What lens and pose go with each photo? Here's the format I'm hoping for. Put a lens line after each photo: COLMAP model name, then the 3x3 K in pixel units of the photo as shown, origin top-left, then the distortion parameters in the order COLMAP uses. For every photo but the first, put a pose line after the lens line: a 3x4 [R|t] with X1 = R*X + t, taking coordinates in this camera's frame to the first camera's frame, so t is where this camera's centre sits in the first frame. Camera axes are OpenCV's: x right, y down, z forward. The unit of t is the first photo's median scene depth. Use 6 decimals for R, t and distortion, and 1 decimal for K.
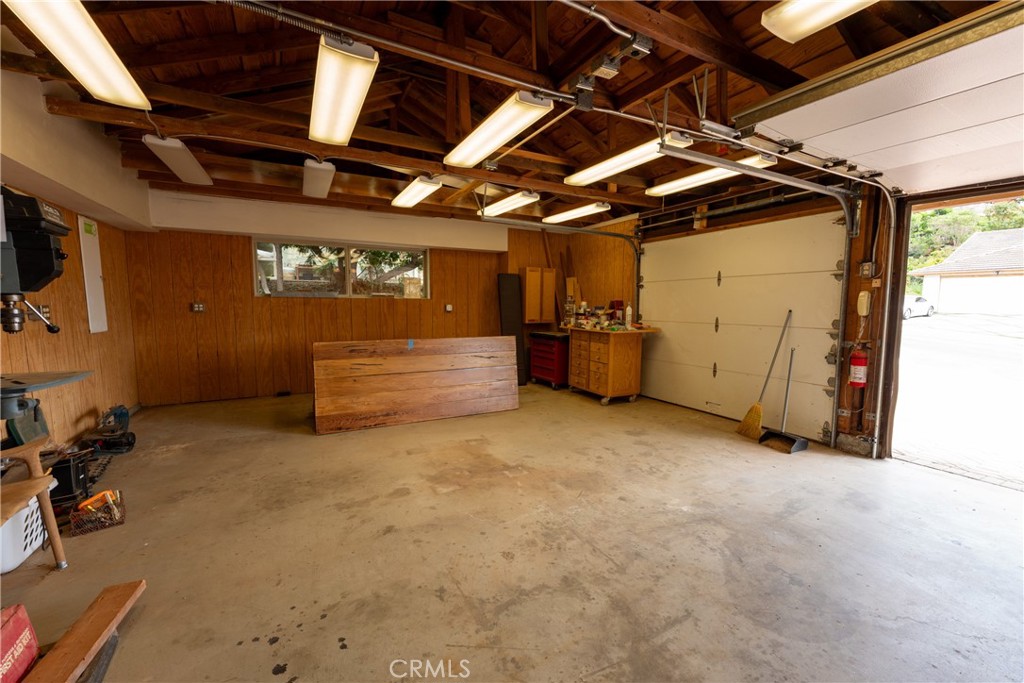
lens RADIAL K [[411.5, 0, 512.0], [0, 411.5, 341.5], [0, 0, 1]] dist [-0.003014, -0.000277]
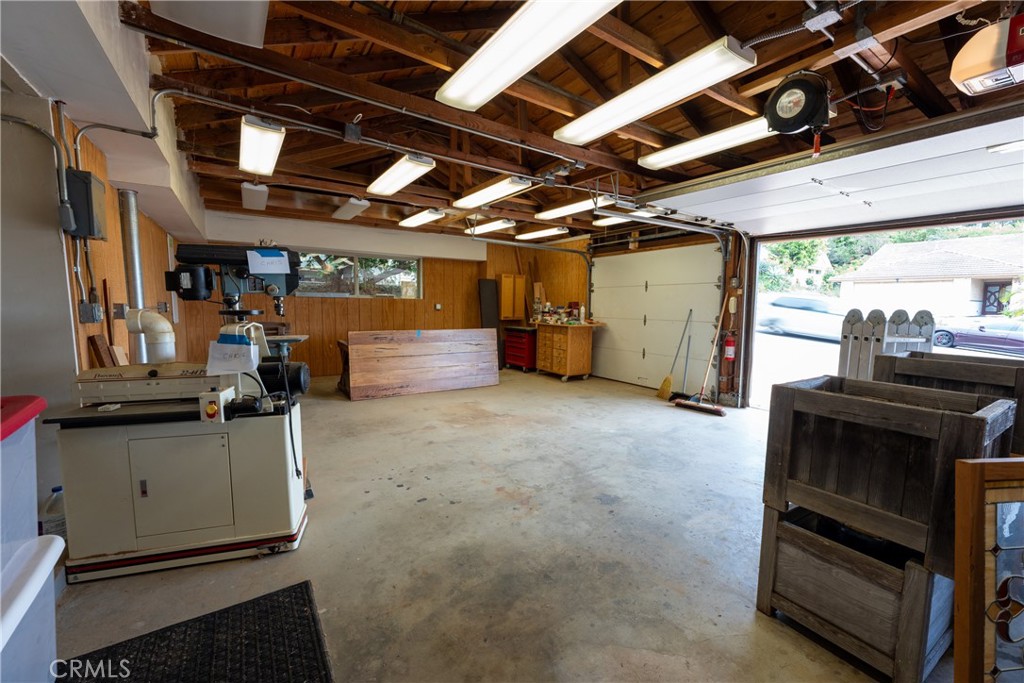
lens RADIAL K [[411.5, 0, 512.0], [0, 411.5, 341.5], [0, 0, 1]] dist [-0.003014, -0.000277]
pose [[0.996080, -0.001042, 0.088451, -0.071580], [0.001102, 0.999999, -0.000633, 0.035591], [-0.088450, 0.000728, 0.996080, -0.370867]]
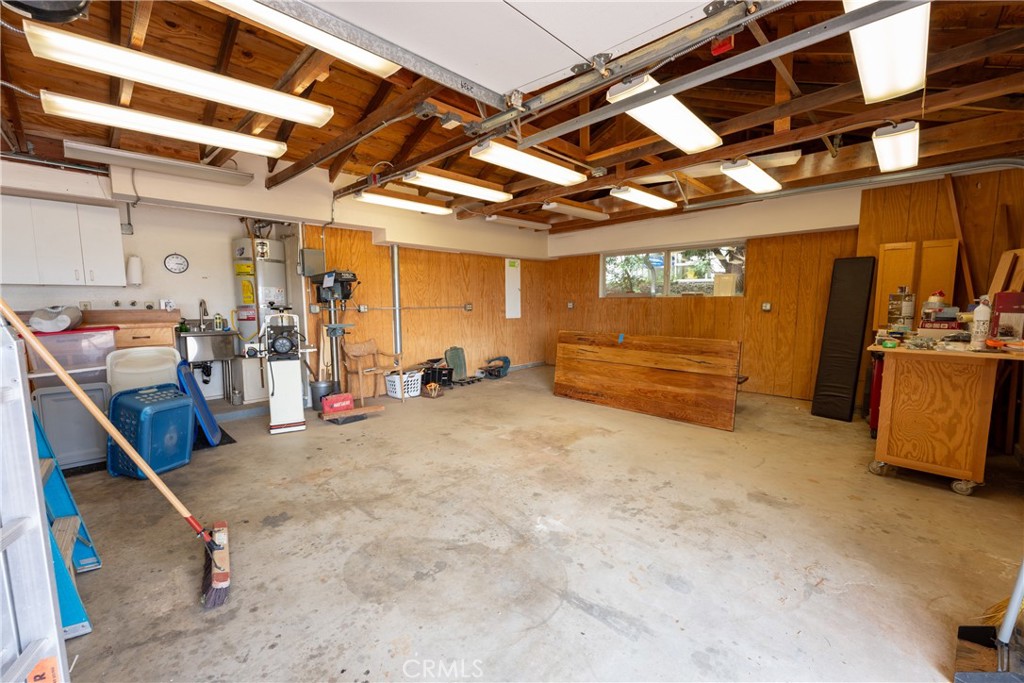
lens RADIAL K [[406.6, 0, 509.9], [0, 406.6, 344.8], [0, 0, 1]] dist [-0.000014, -0.000031]
pose [[0.296656, 0.093717, -0.950375, 0.787766], [-0.082320, 0.993978, 0.072321, -0.034422], [0.951430, 0.056780, 0.302584, 0.414804]]
